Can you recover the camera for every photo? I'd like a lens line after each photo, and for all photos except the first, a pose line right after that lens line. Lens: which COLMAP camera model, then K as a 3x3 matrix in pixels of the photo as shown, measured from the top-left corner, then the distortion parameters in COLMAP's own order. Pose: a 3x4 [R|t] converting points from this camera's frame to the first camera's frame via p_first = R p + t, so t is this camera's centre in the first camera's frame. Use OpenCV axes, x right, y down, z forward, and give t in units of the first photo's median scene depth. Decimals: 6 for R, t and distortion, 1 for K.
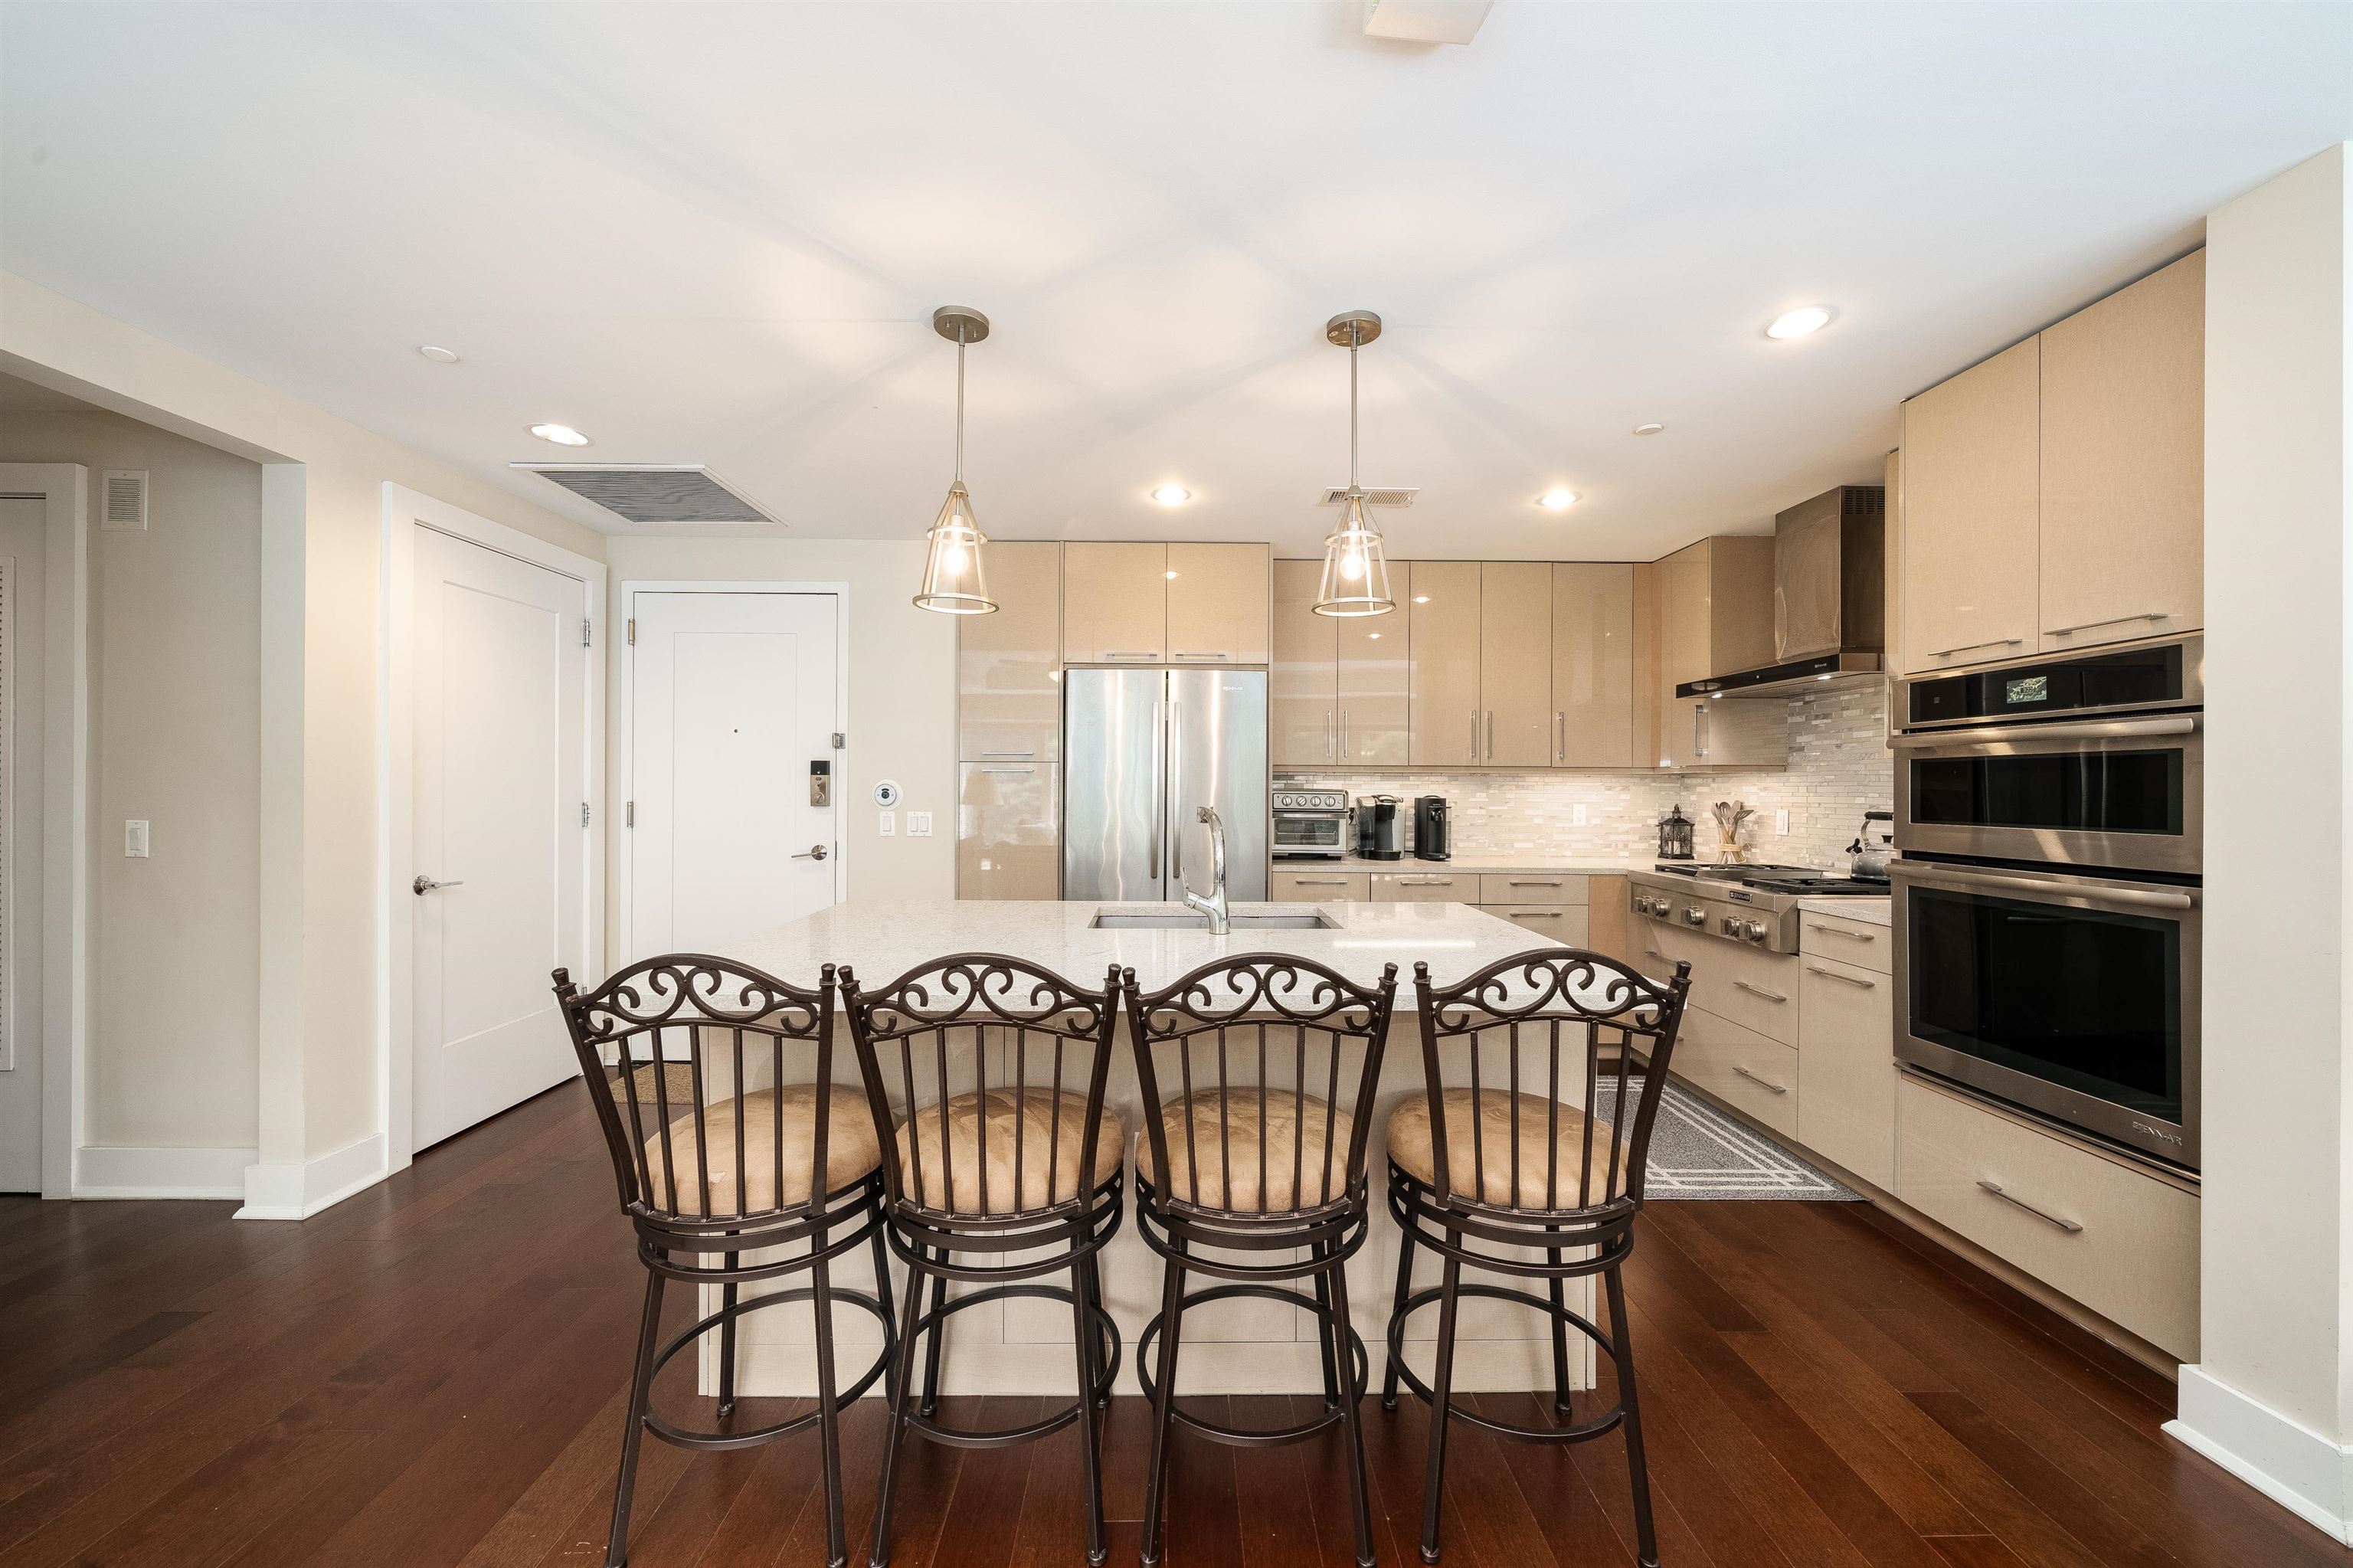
lens RADIAL K [[854.4, 0, 1182.4], [0, 854.4, 788.8], [0, 0, 1]] dist [-0.001053, -0.000204]
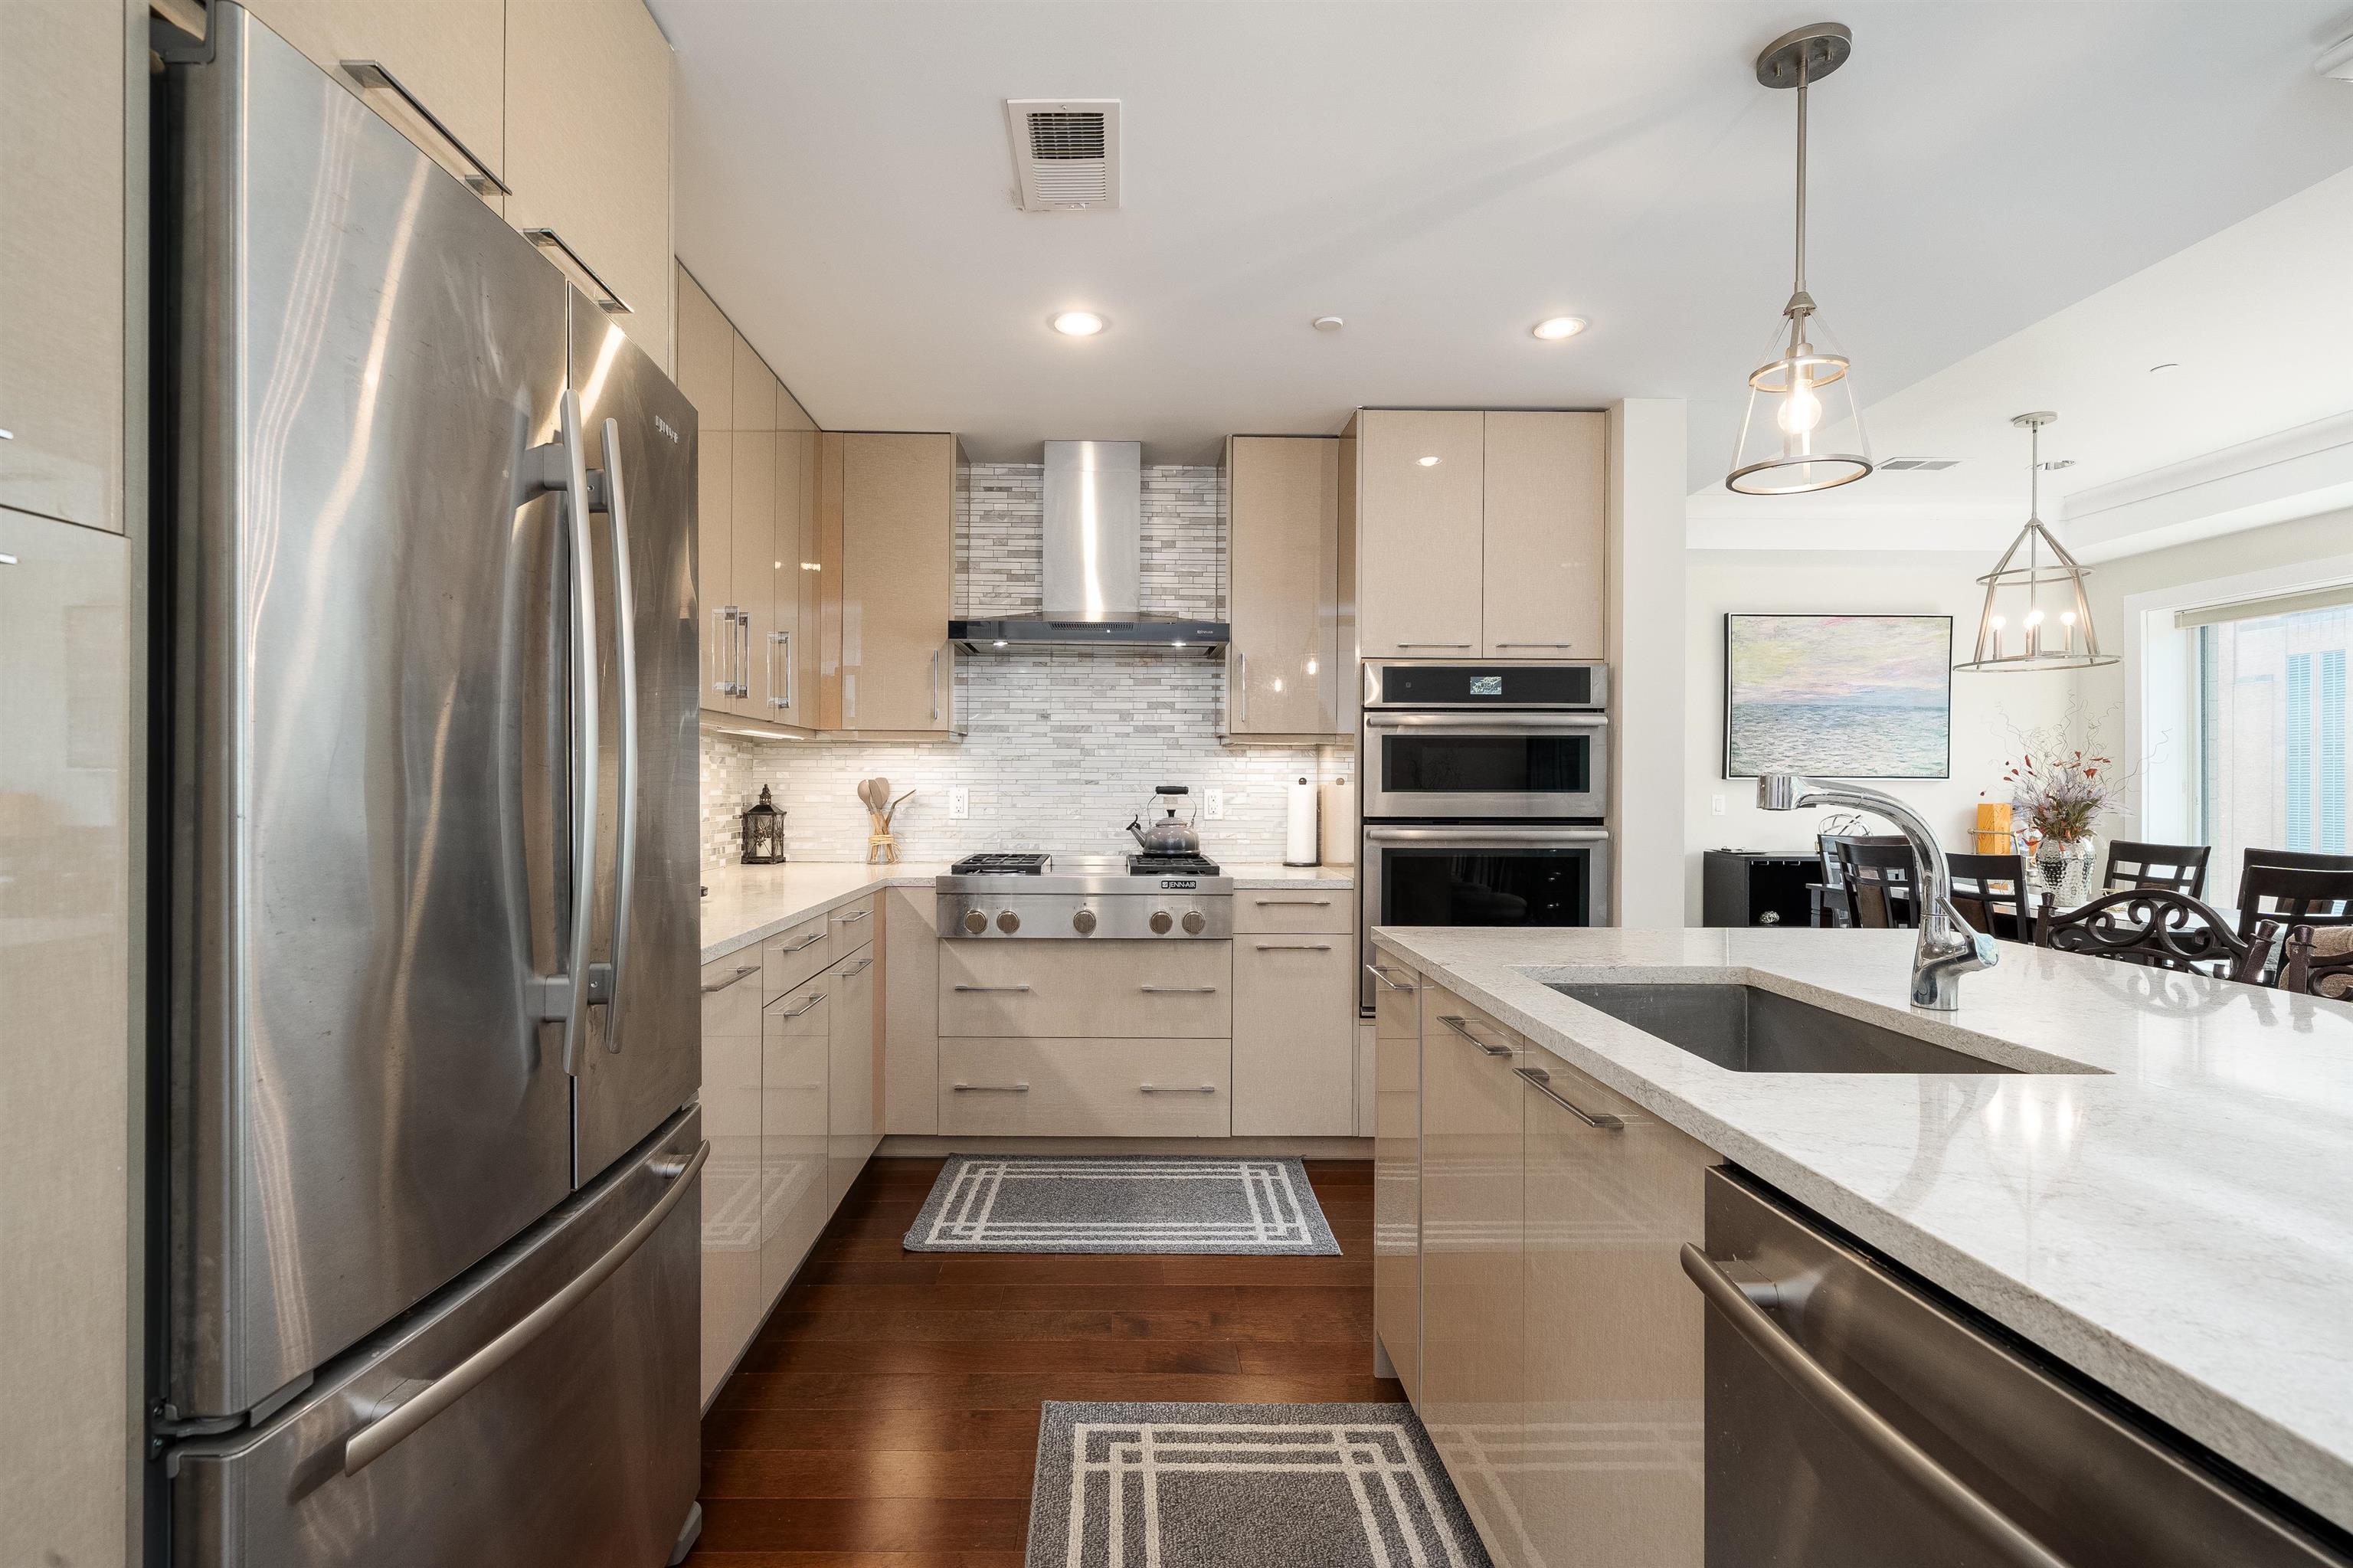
lens RADIAL K [[1080.3, 0, 1124.8], [0, 1080.3, 779.2], [0, 0, 1]] dist [-0.001476, 0.000015]
pose [[0.004086, 0.001211, 0.999991, -0.354087], [-0.003066, 0.999995, -0.001199, 0.016297], [-0.999987, -0.003061, 0.004090, 0.837742]]
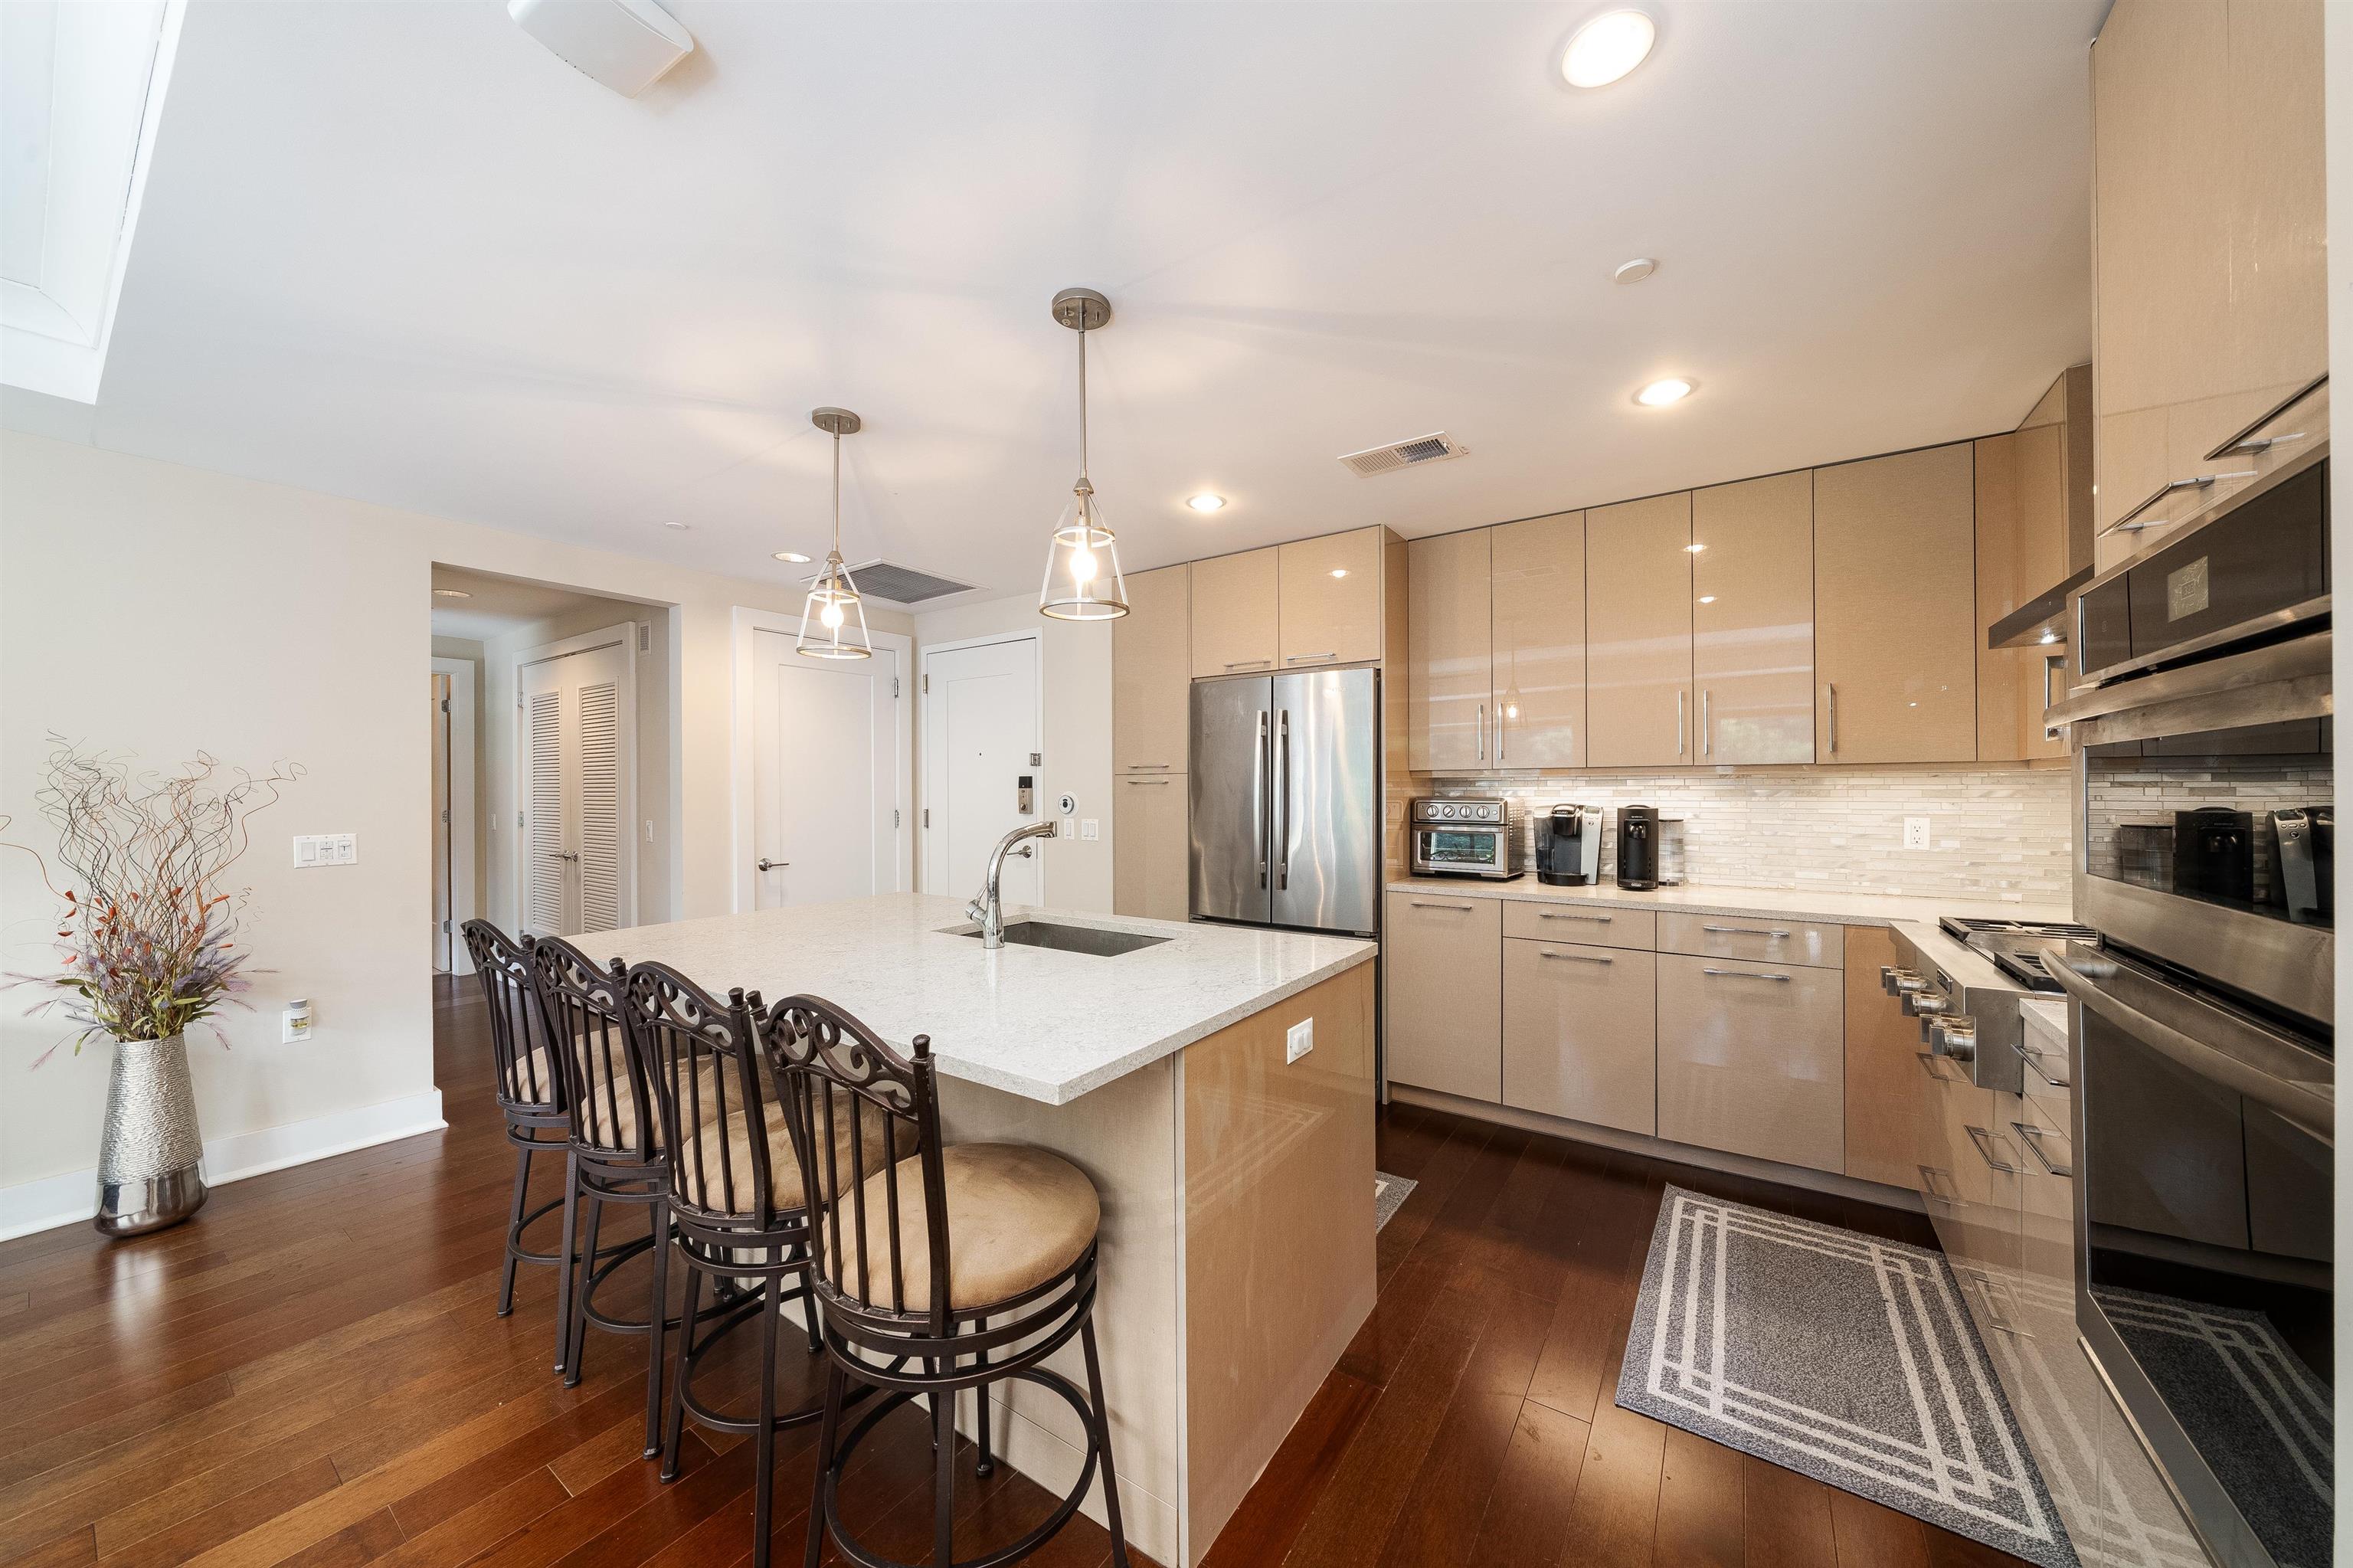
lens RADIAL K [[811.9, 0, 1184.1], [0, 811.9, 790.4], [0, 0, 1]] dist [-0.001704, -0.000051]
pose [[0.817463, -0.008921, -0.575913, 0.436965], [0.008443, 0.999958, -0.003504, -0.007086], [0.575920, -0.001998, 0.817504, 0.188169]]
